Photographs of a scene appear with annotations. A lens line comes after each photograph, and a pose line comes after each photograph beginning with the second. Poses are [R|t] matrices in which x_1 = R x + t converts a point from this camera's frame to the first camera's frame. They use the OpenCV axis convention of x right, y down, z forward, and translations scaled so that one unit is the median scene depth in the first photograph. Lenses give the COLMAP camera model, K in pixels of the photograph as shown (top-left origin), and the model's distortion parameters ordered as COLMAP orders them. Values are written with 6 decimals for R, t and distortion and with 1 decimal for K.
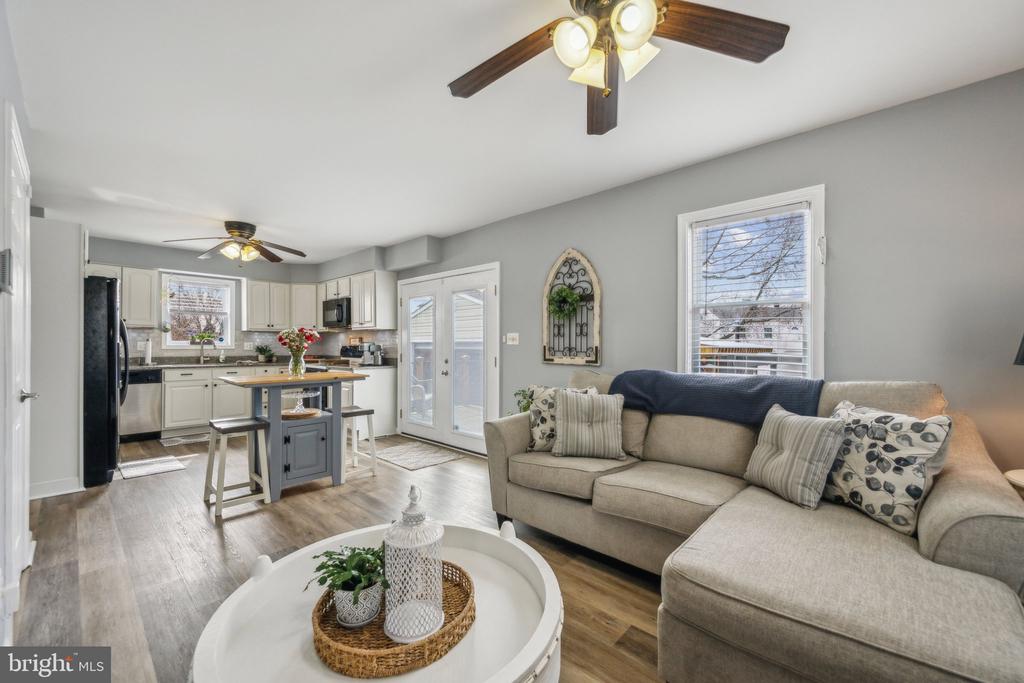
lens RADIAL K [[411.3, 0, 510.6], [0, 411.3, 345.1], [0, 0, 1]] dist [-0.001614, -0.000227]
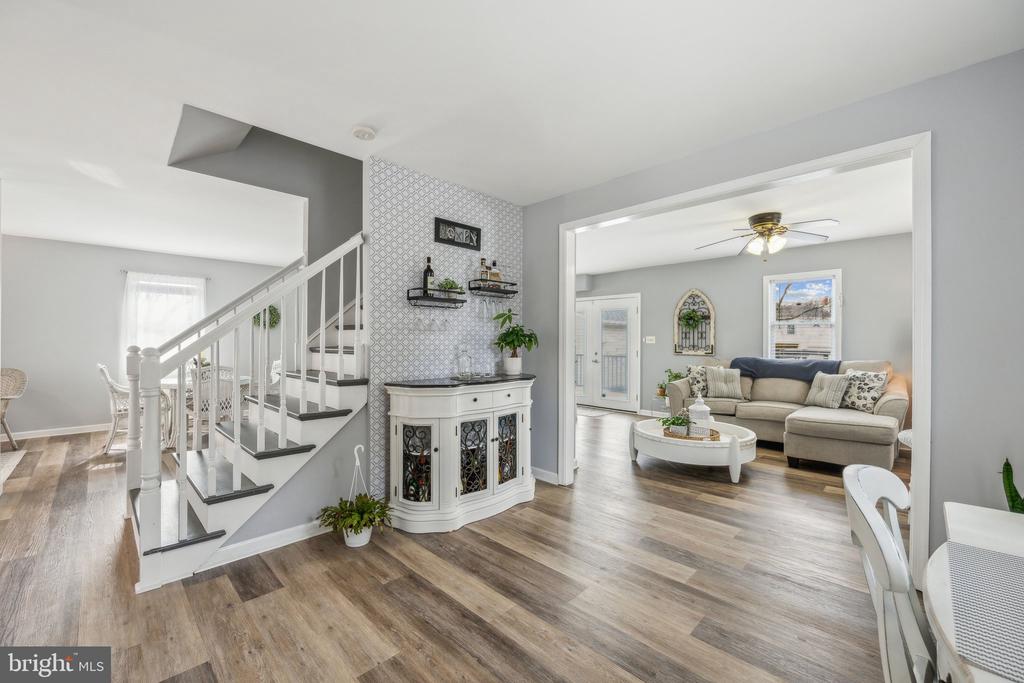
lens RADIAL K [[413.1, 0, 510.7], [0, 413.1, 341.9], [0, 0, 1]] dist [0.000211, -0.000002]
pose [[0.999638, -0.000497, -0.026883, -0.634520], [0.000609, 0.999991, 0.004164, -0.017685], [0.026881, -0.004178, 0.999630, -0.843304]]
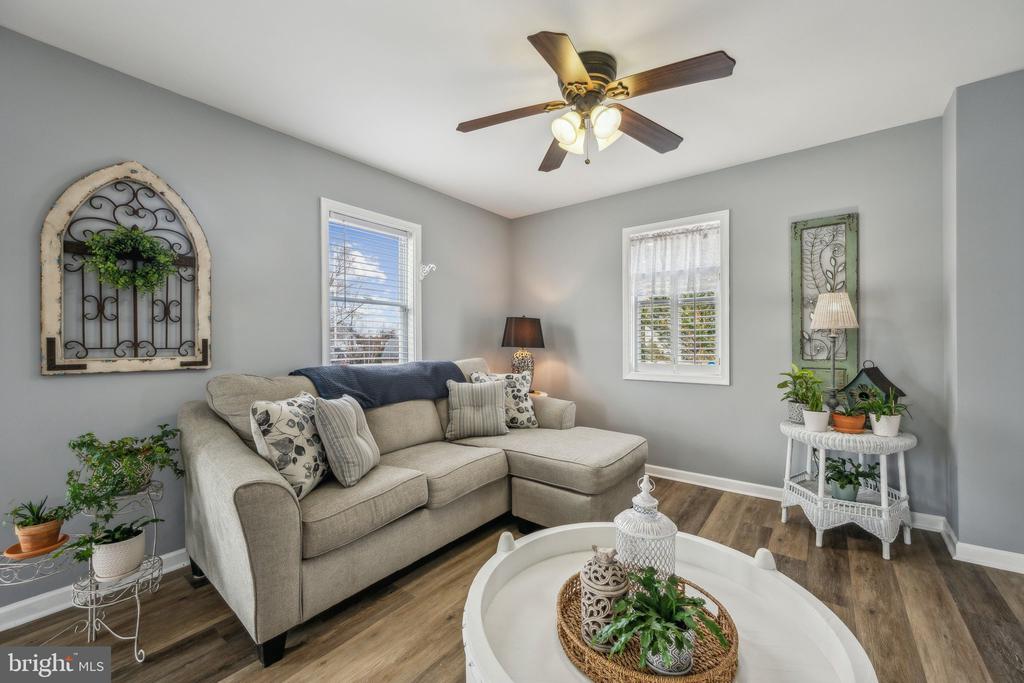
lens RADIAL K [[413.1, 0, 510.7], [0, 413.1, 341.9], [0, 0, 1]] dist [0.000211, -0.000002]
pose [[-0.094572, -0.003761, 0.995511, -0.495965], [0.001924, 0.999990, 0.003961, 0.005917], [-0.995516, 0.002290, -0.094564, 0.590932]]
